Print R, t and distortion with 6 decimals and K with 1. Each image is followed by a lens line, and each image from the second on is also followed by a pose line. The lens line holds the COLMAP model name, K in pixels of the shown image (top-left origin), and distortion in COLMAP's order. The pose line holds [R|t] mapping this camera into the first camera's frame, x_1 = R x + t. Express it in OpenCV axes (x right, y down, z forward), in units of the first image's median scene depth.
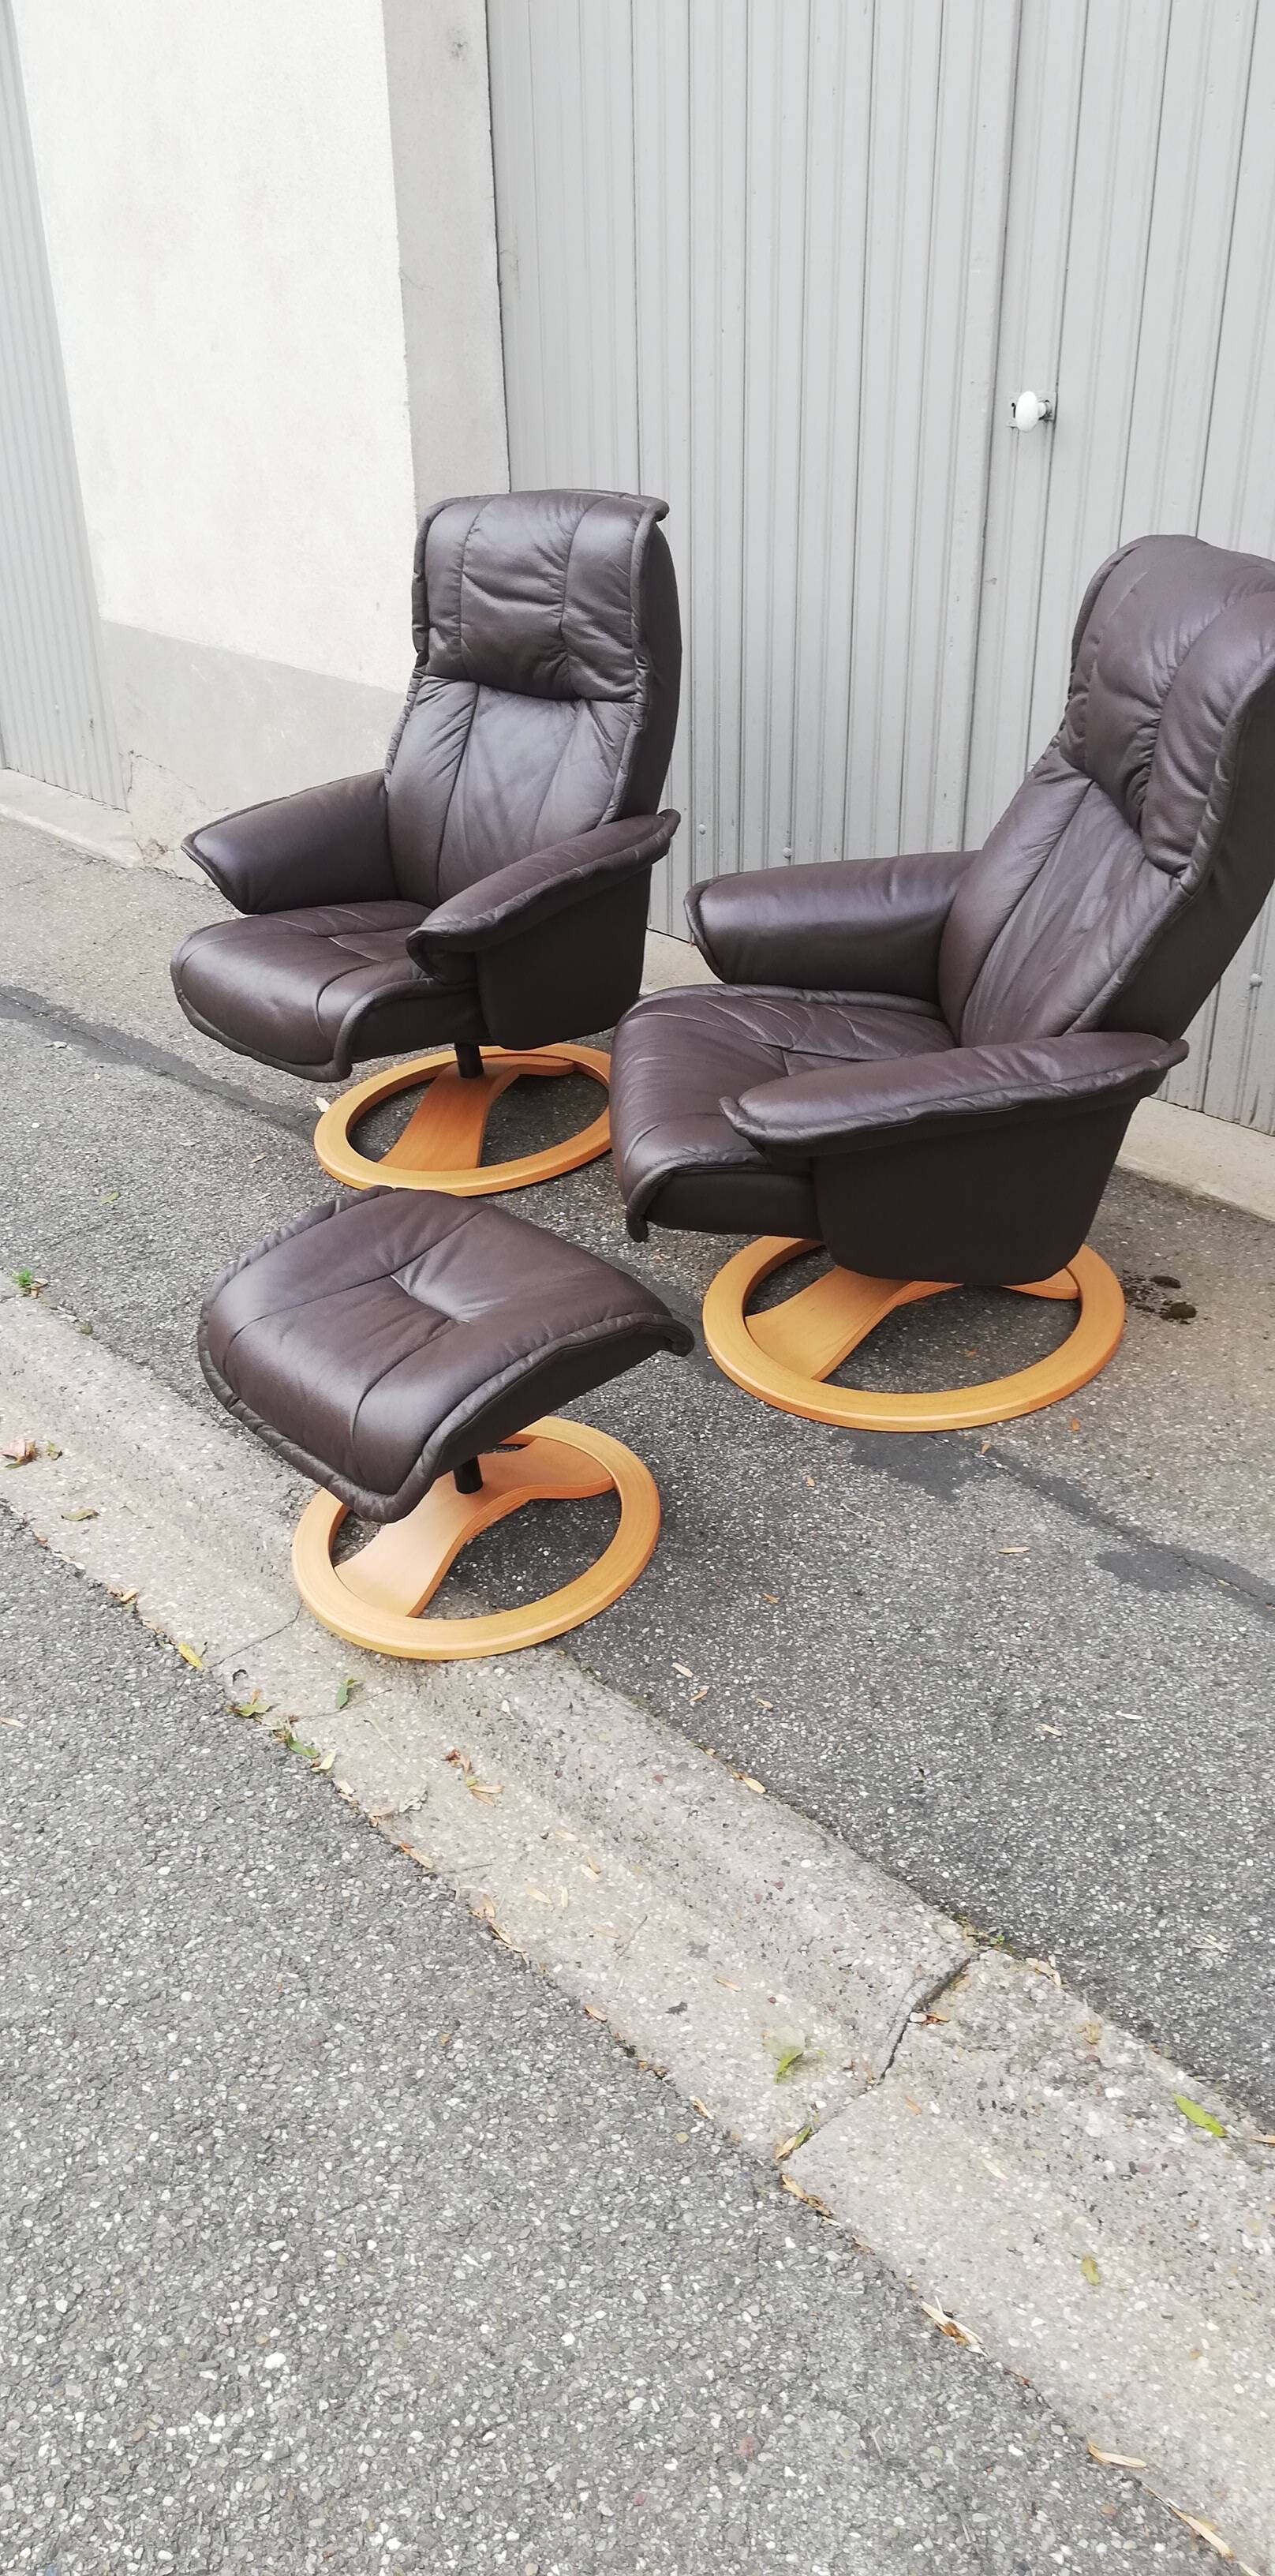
lens RADIAL K [[1961.5, 0, 620.1], [0, 1961.5, 1289.3], [0, 0, 1]] dist [0.056749, -0.094111]
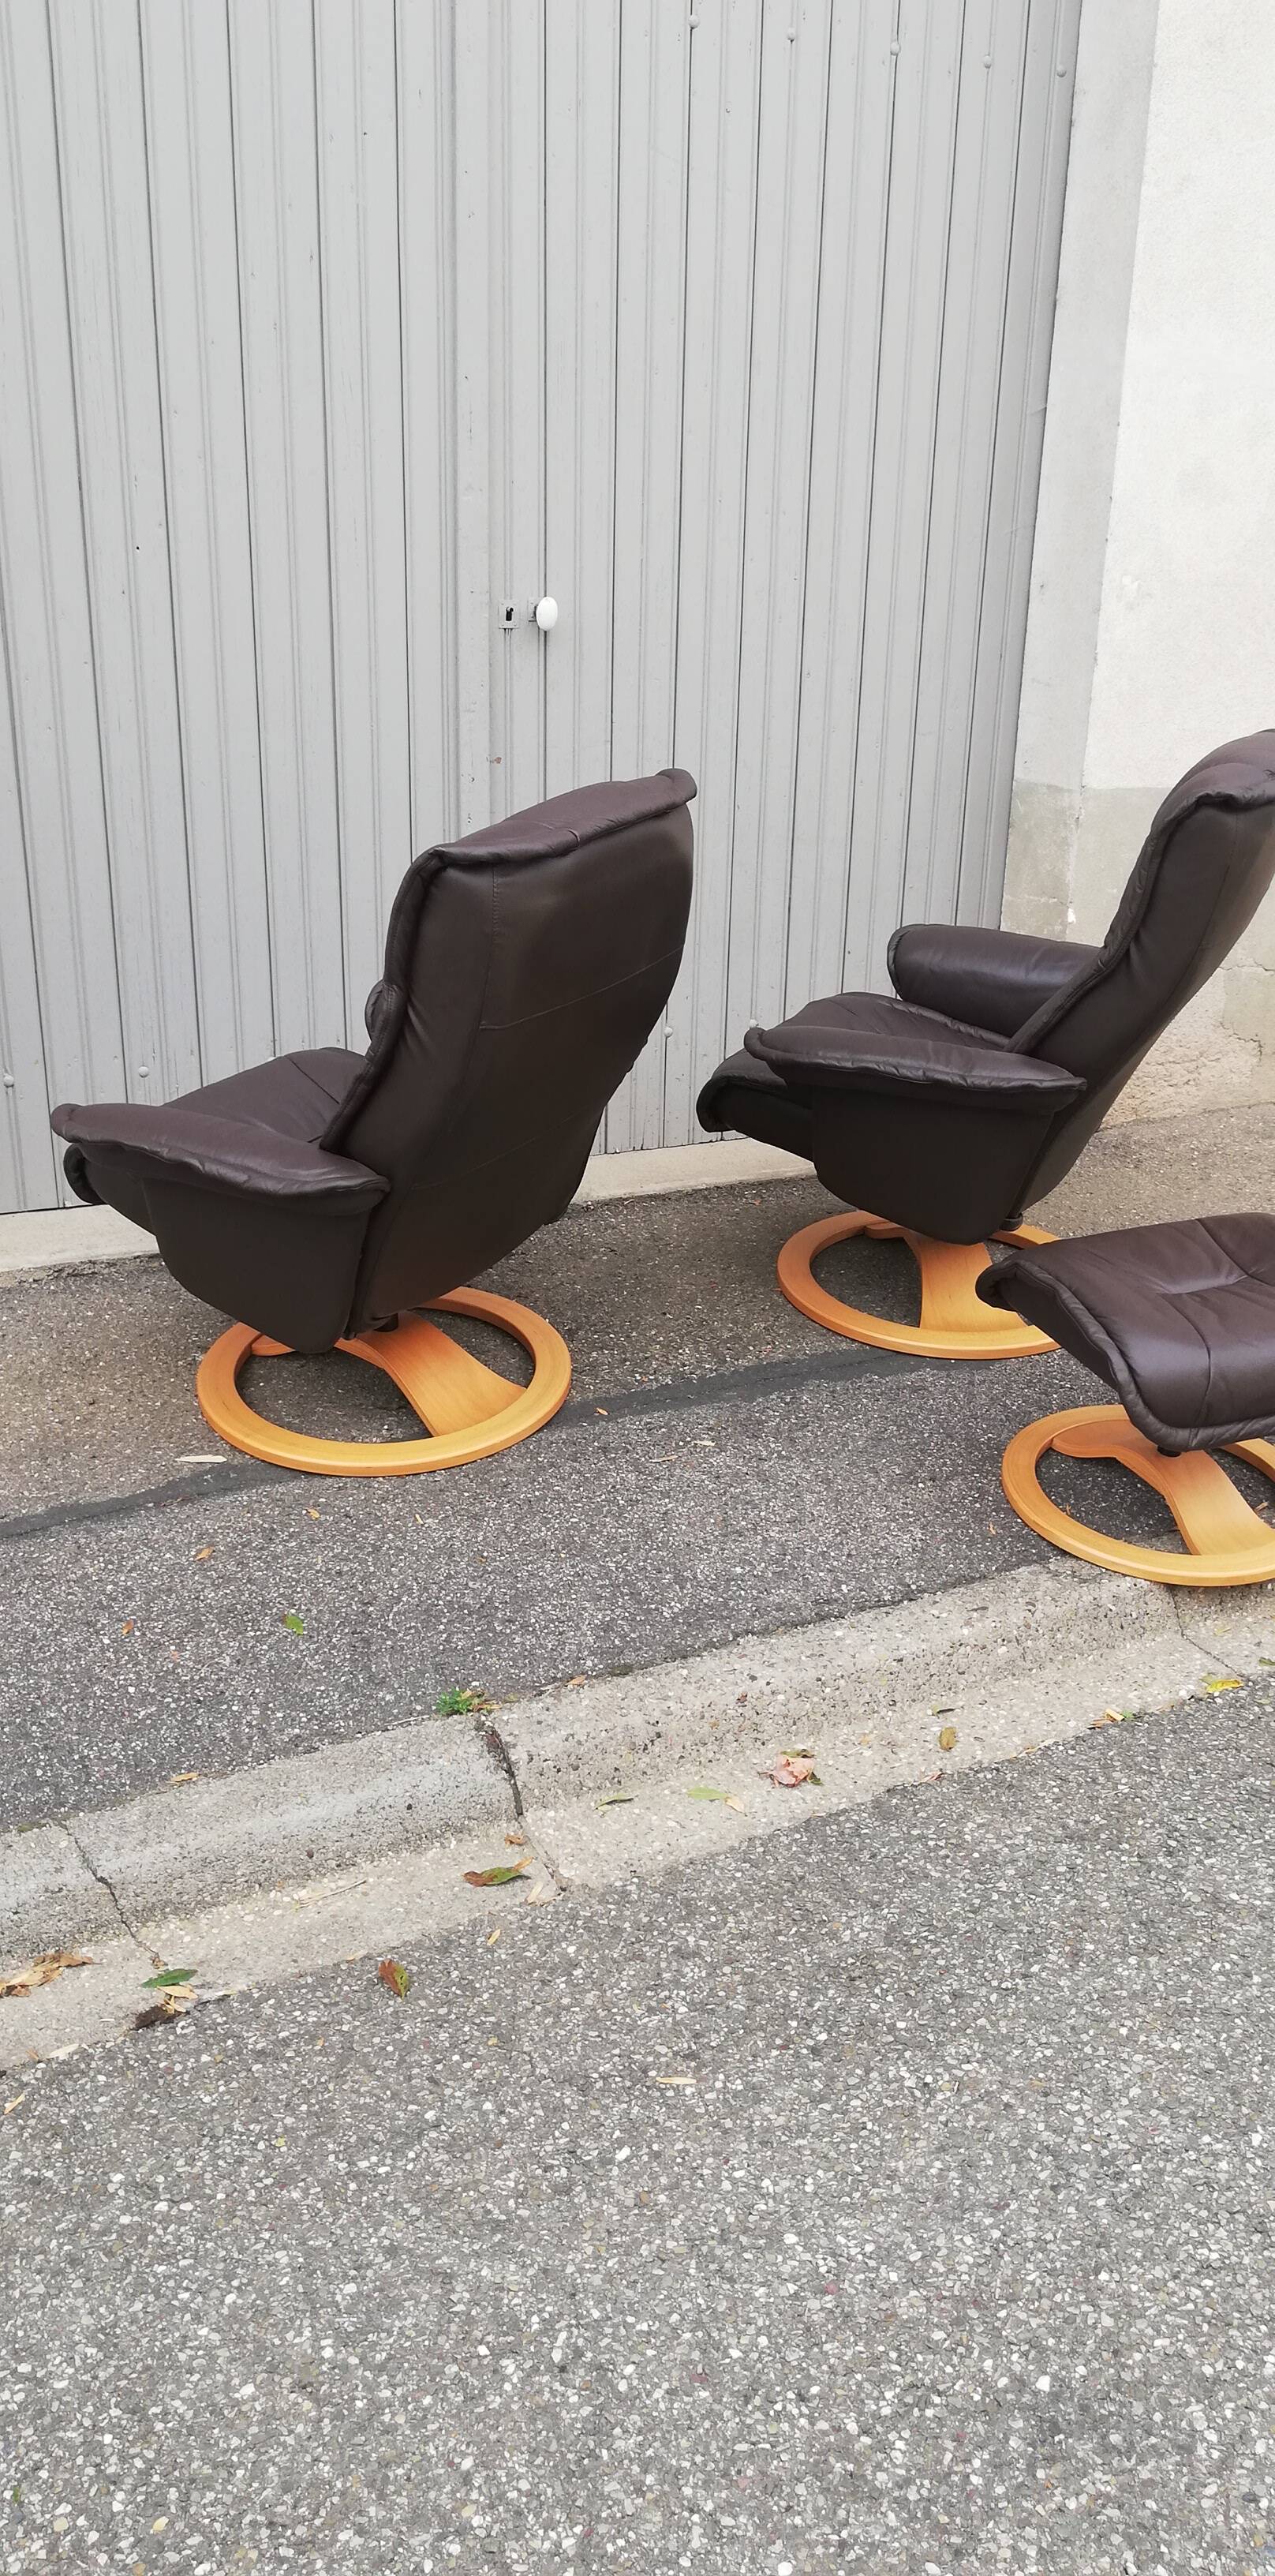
lens RADIAL K [[1961.5, 0, 643.0], [0, 1961.5, 1298.6], [0, 0, 1]] dist [0.056749, -0.094111]
pose [[0.295908, -0.316852, 0.901135, -1.254420], [0.431945, 0.885806, 0.169623, -0.330561], [-0.851976, 0.339048, 0.398979, 0.799152]]
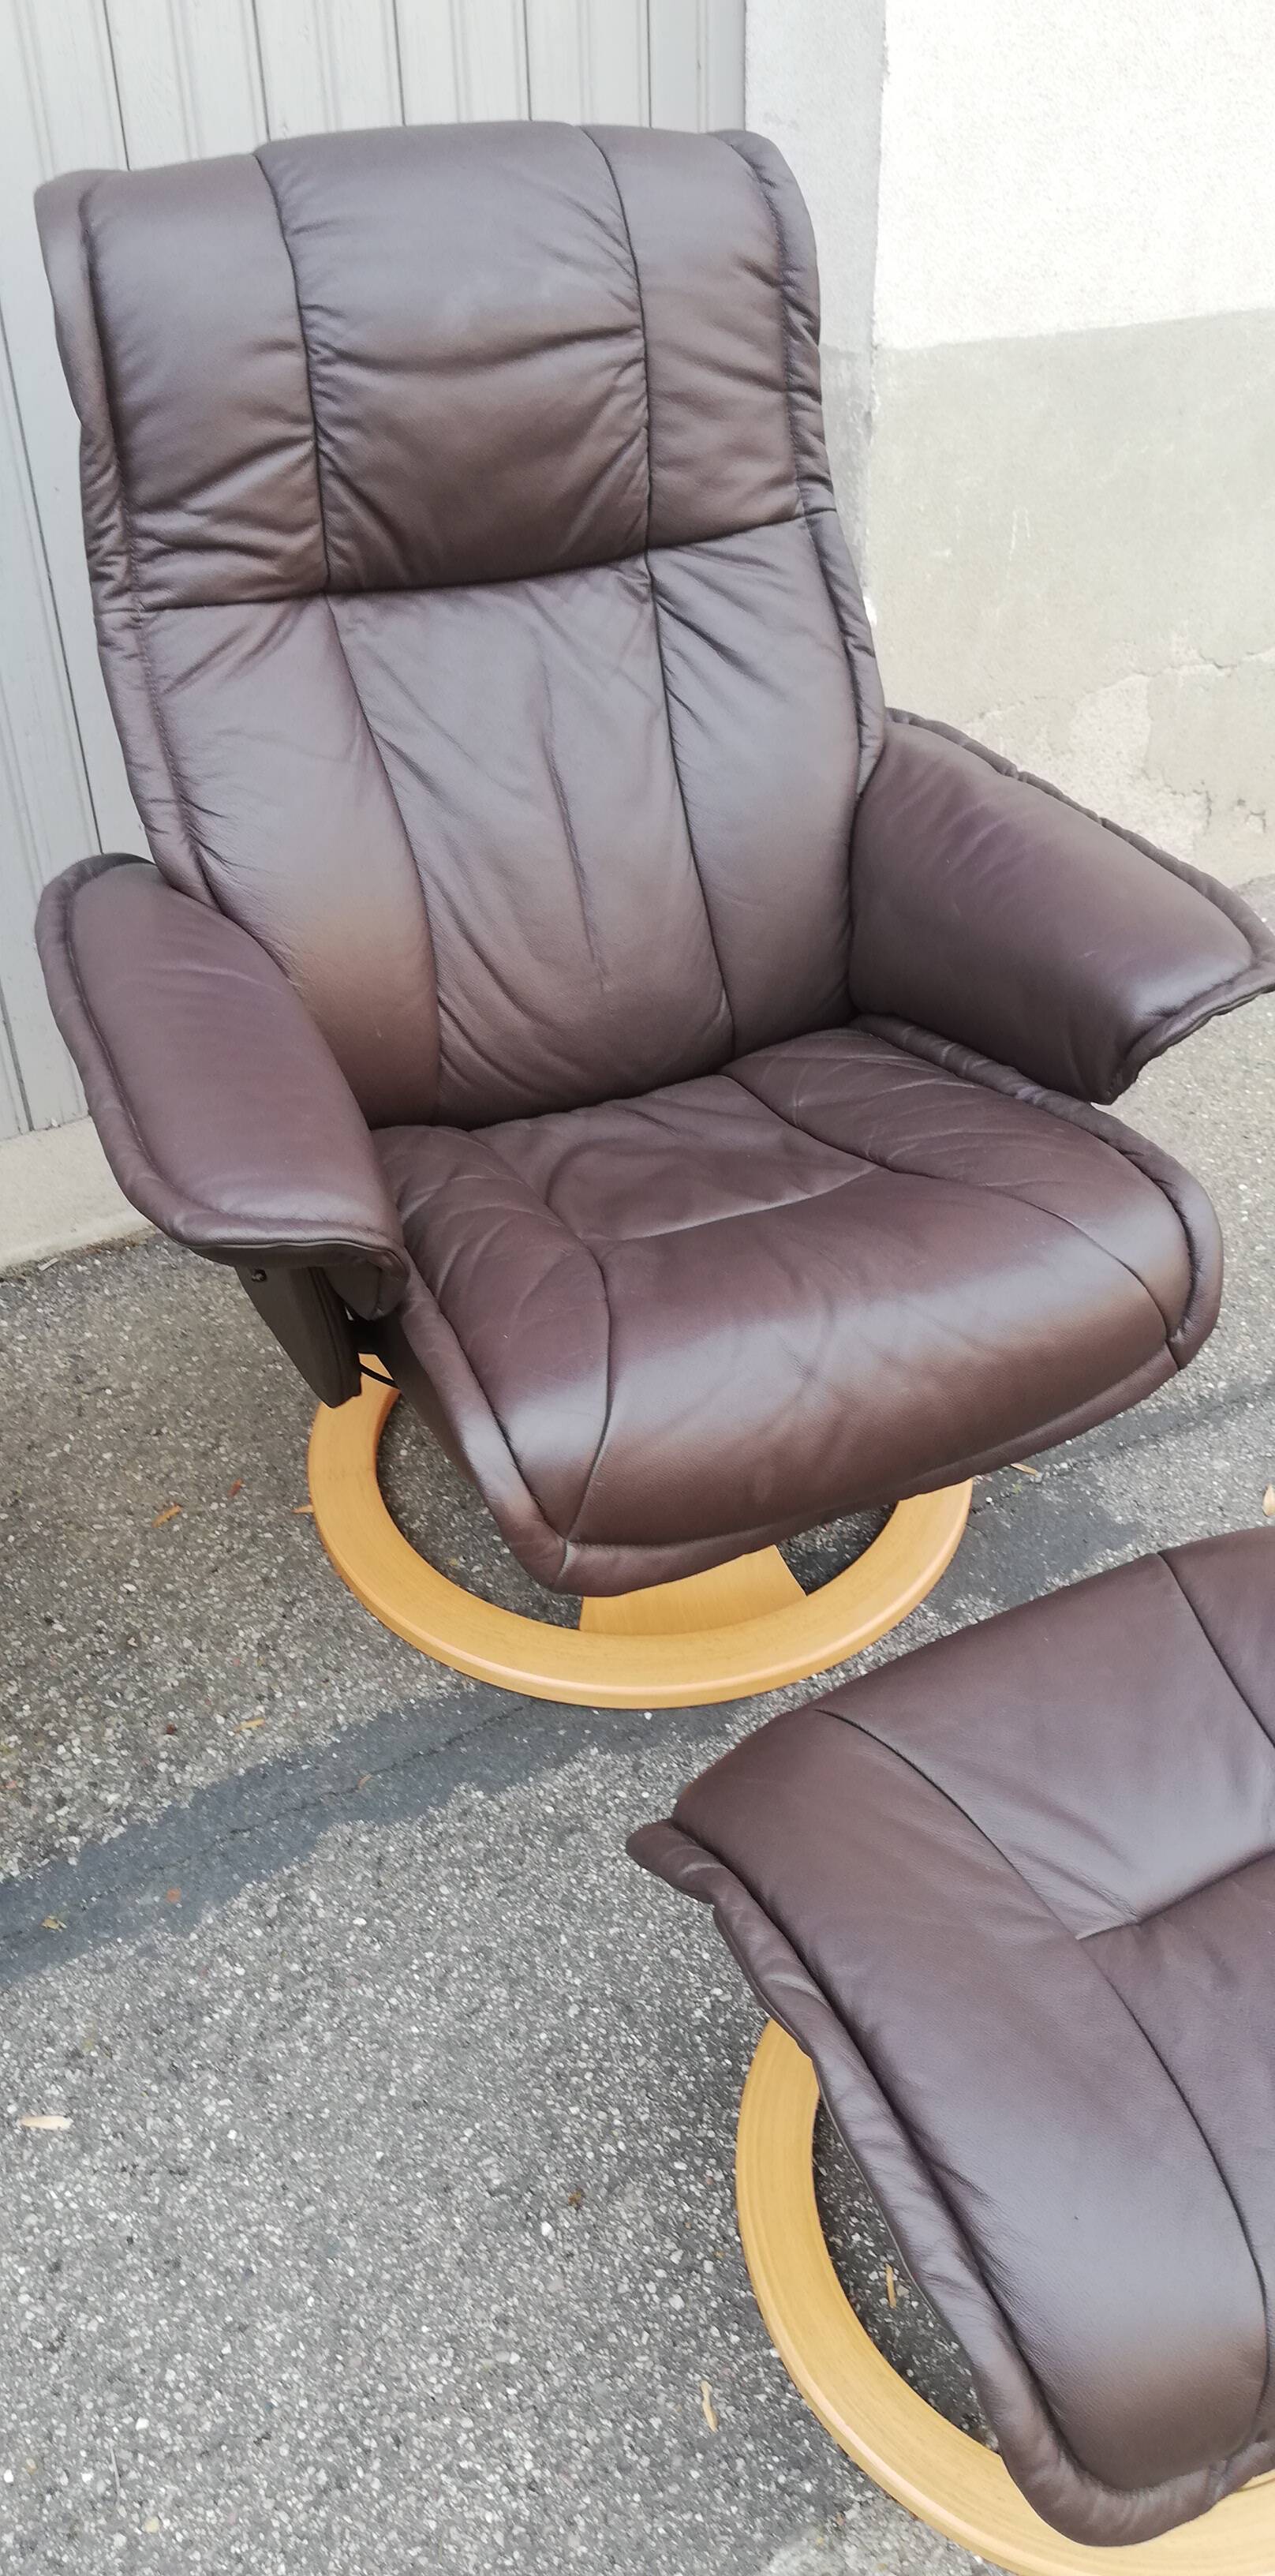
lens RADIAL K [[1961.5, 0, 642.2], [0, 1961.5, 1293.1], [0, 0, 1]] dist [0.056749, -0.094111]
pose [[0.205367, -0.531390, 0.821857, -0.413687], [0.484046, 0.785005, 0.386608, -0.326704], [-0.850602, 0.318420, 0.418431, 0.863172]]
